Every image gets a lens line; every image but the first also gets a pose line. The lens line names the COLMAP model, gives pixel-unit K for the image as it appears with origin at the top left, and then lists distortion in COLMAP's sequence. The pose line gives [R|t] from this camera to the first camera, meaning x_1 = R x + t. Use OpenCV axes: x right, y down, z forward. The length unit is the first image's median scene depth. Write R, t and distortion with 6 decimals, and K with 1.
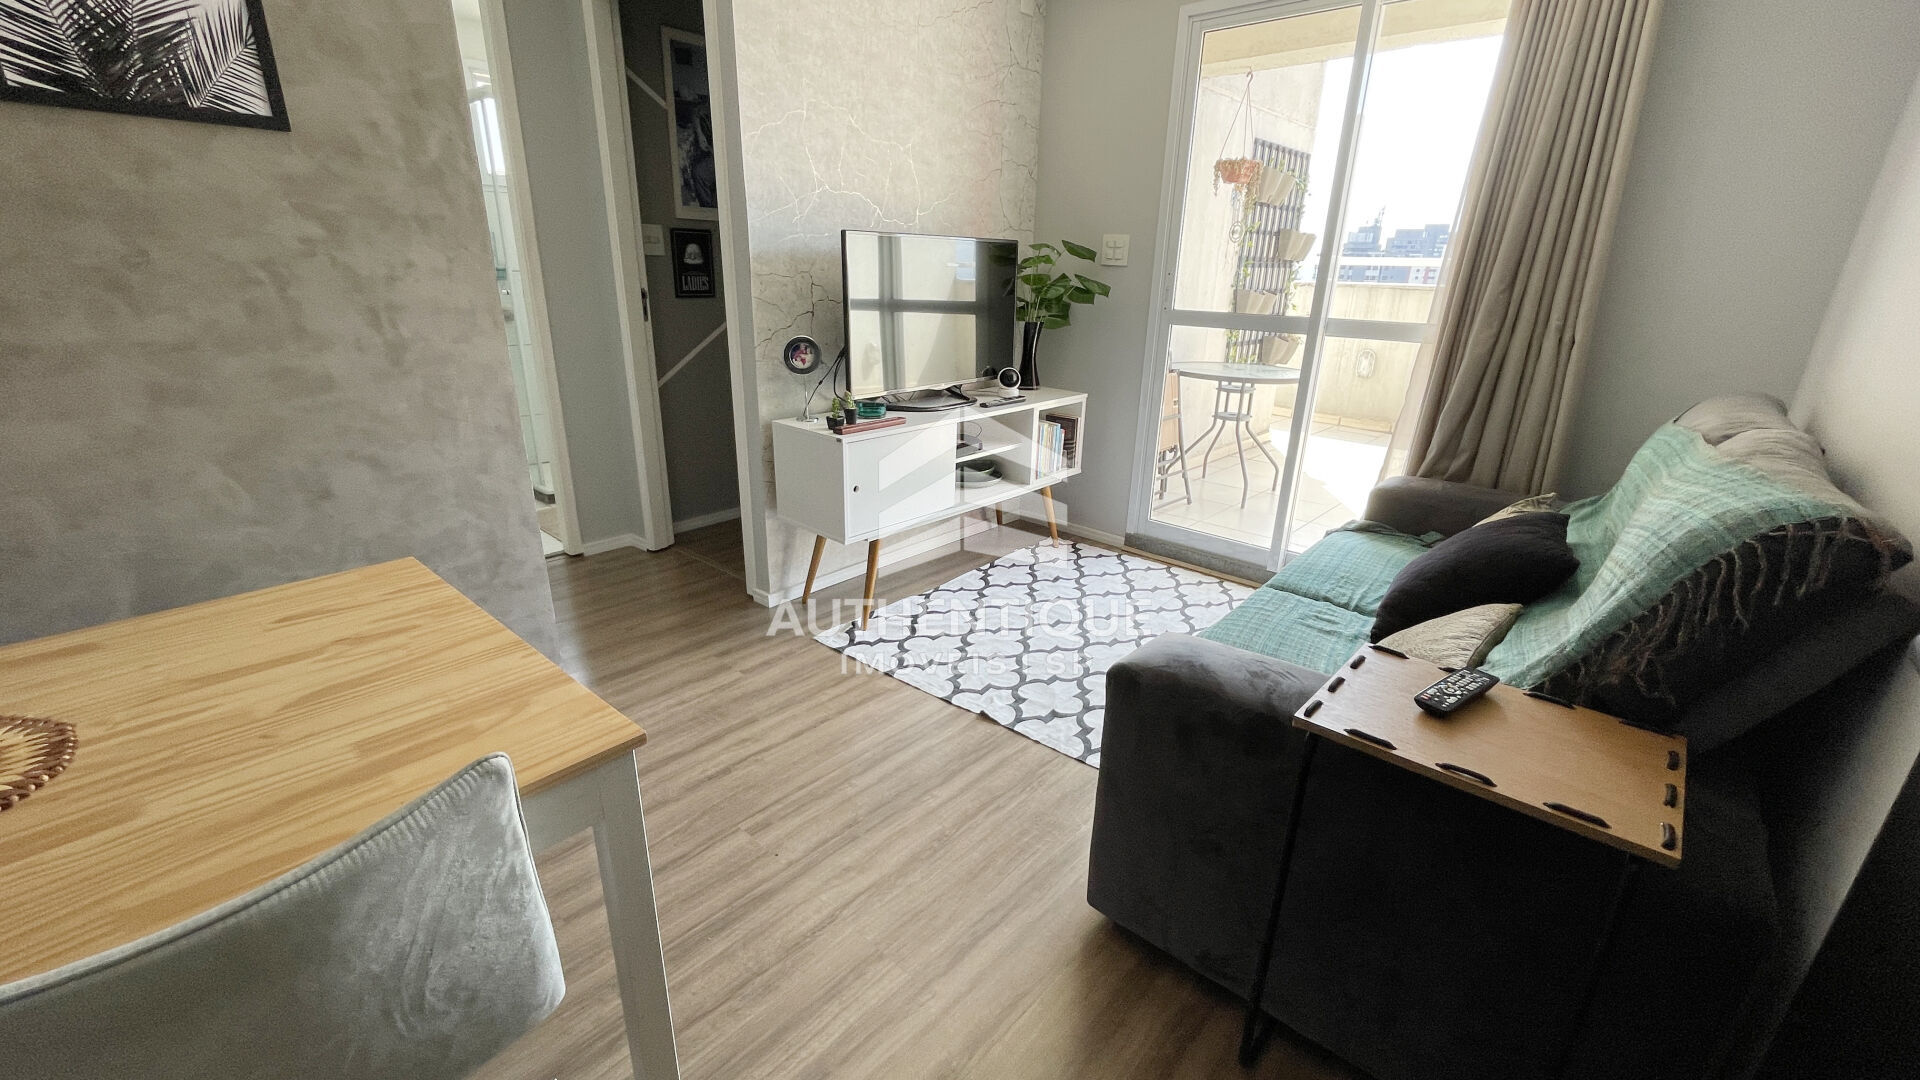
lens RADIAL K [[781.9, 0, 958.4], [0, 781.9, 544.4], [0, 0, 1]] dist [-0.000981, 0.000066]
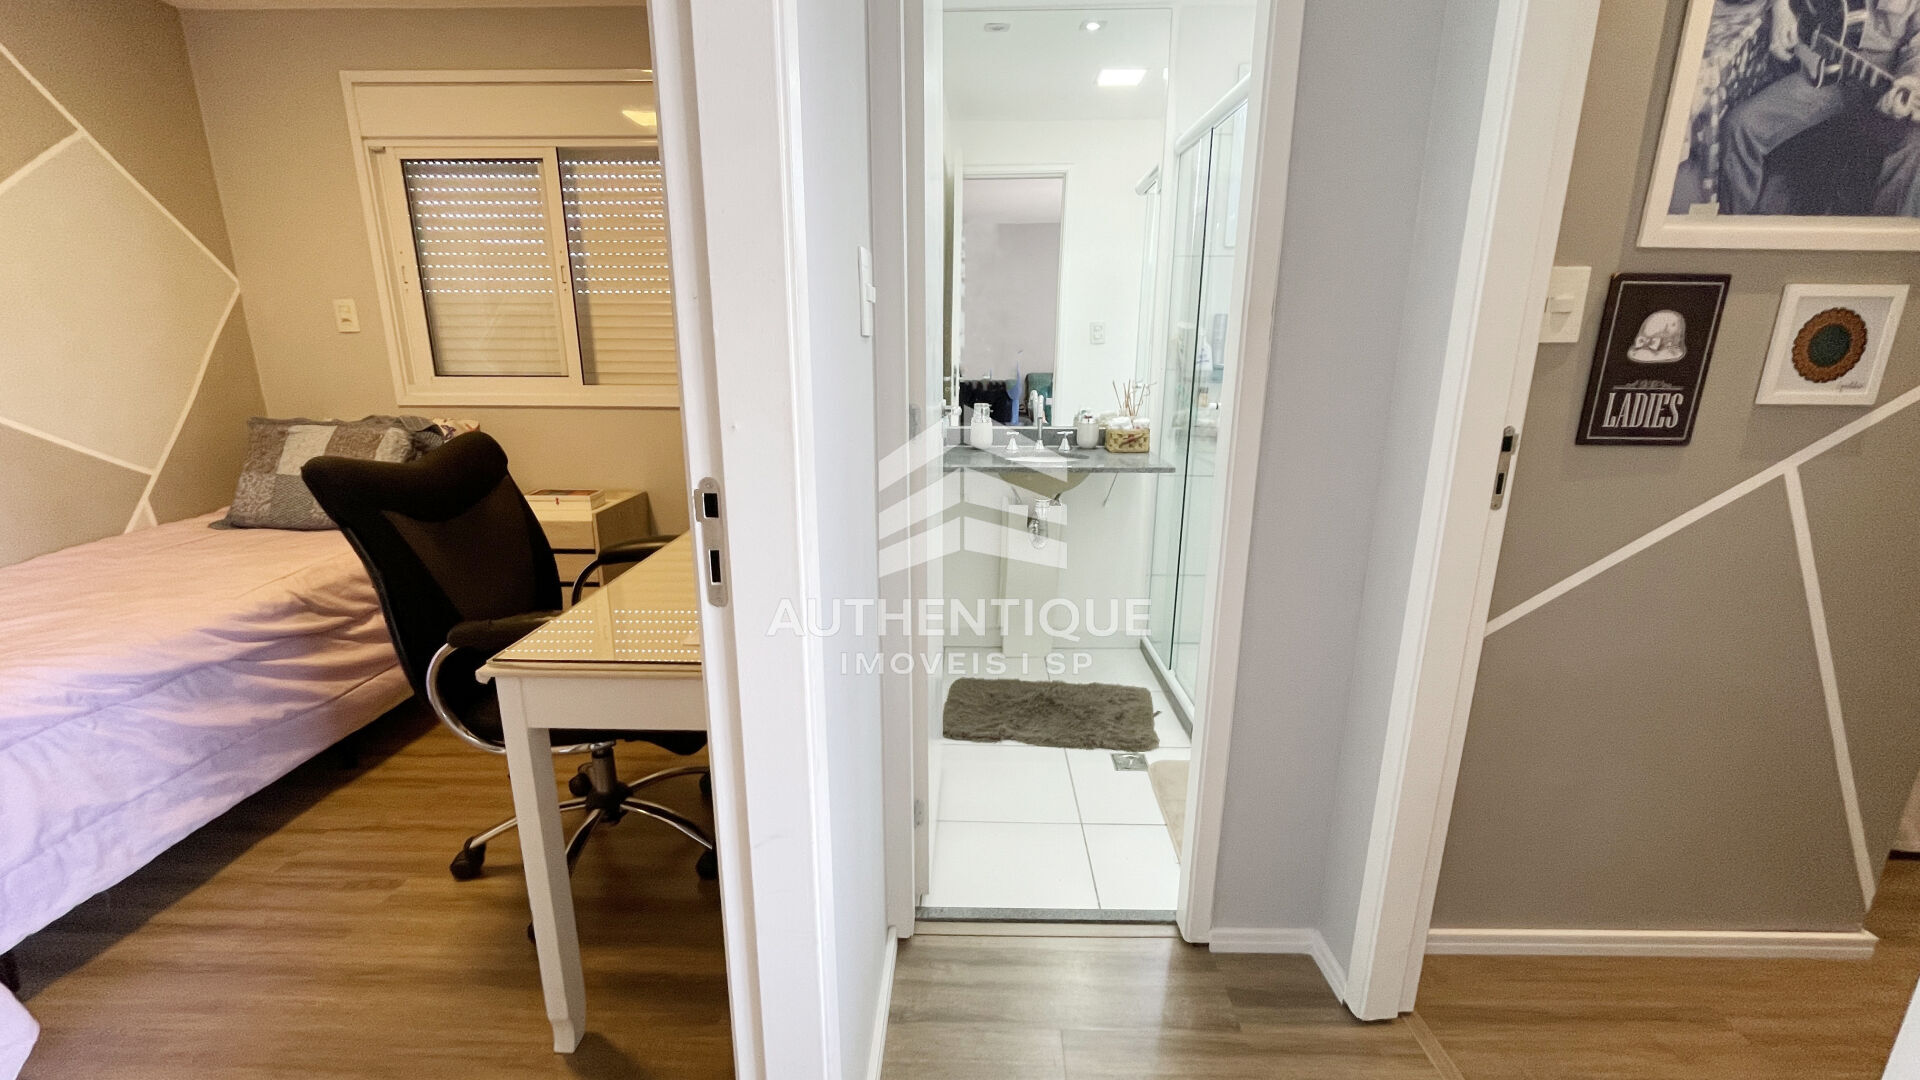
lens RADIAL K [[781.9, 0, 962.1], [0, 781.9, 542.0], [0, 0, 1]] dist [-0.000981, 0.000066]
pose [[0.649275, 0.169652, -0.741391, -0.296691], [-0.244755, 0.969556, 0.007517, -0.219881], [0.720095, 0.176579, 0.671031, 0.585489]]
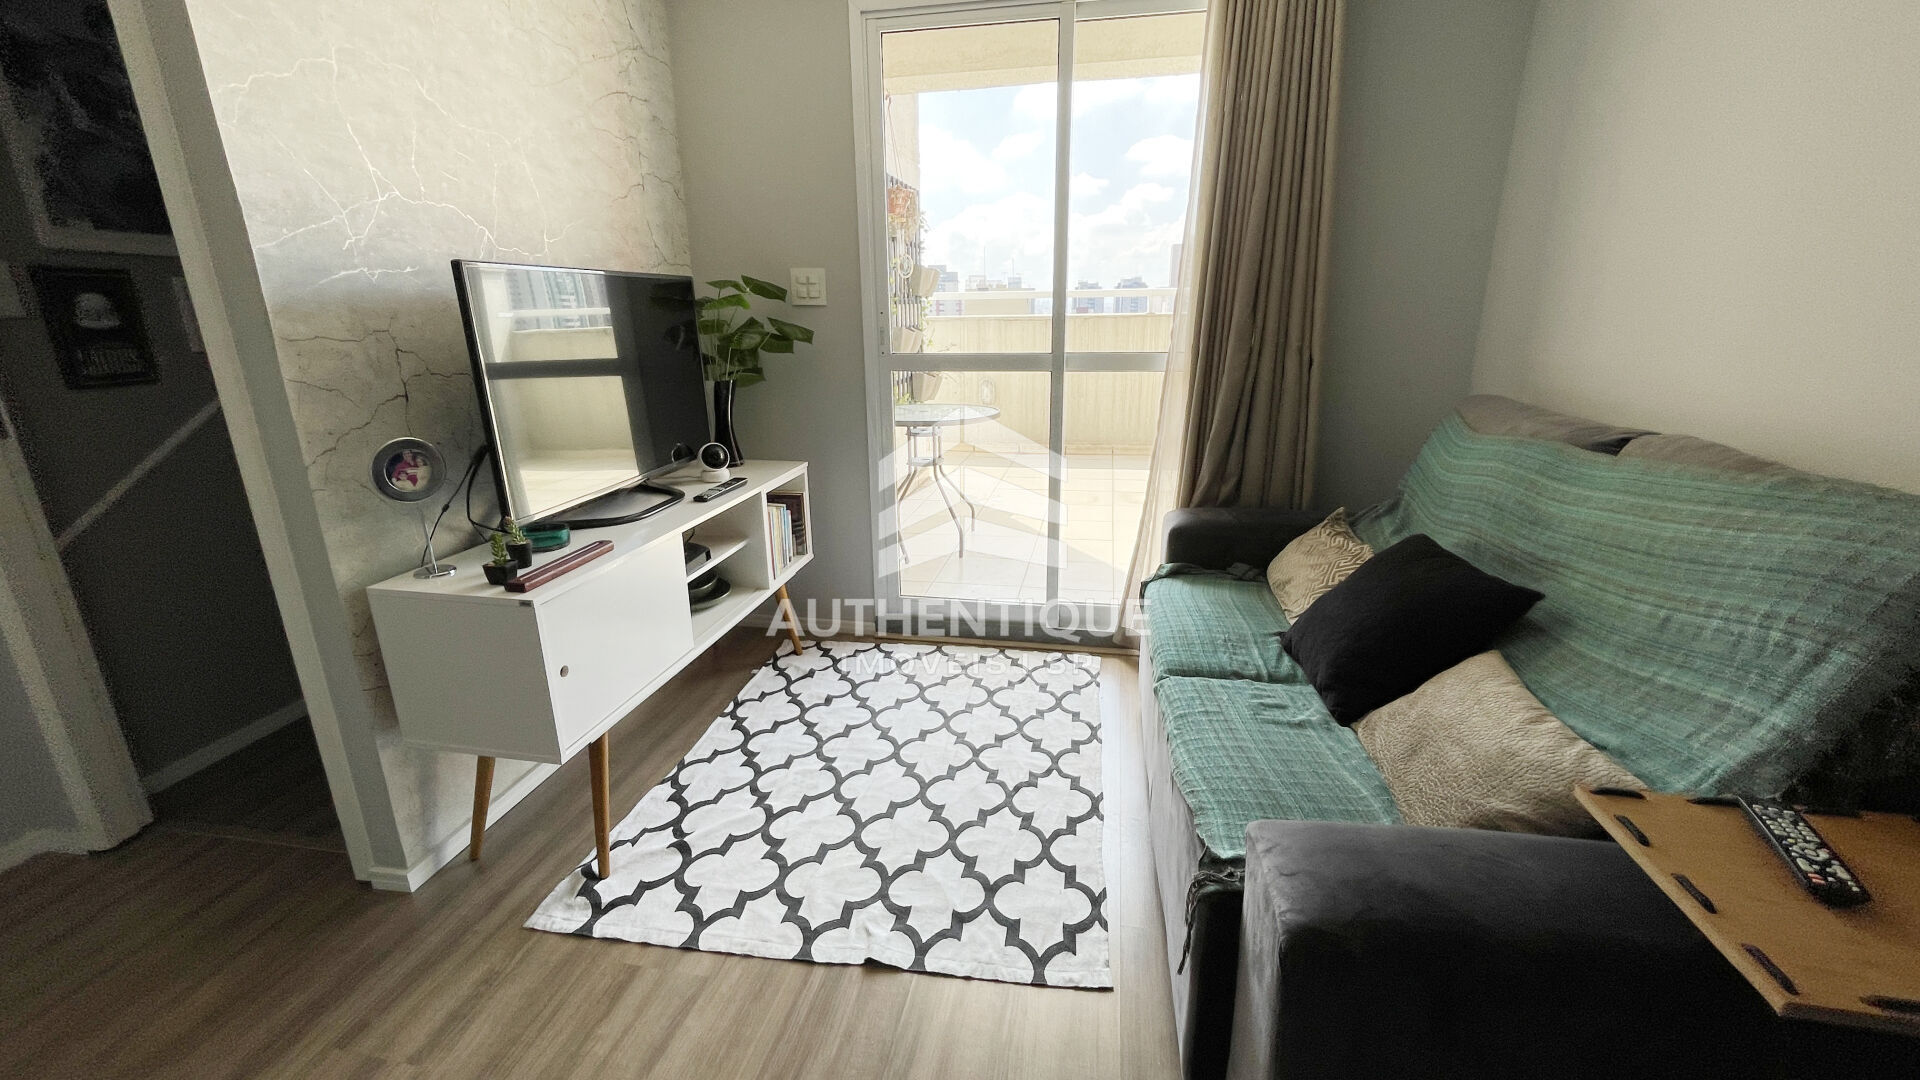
lens RADIAL K [[781.9, 0, 957.9], [0, 781.9, 544.6], [0, 0, 1]] dist [-0.000981, 0.000066]
pose [[0.857077, -0.180545, 0.482517, -0.121424], [0.203783, 0.979006, 0.004346, -0.090955], [-0.473172, 0.094604, 0.875876, 0.254141]]
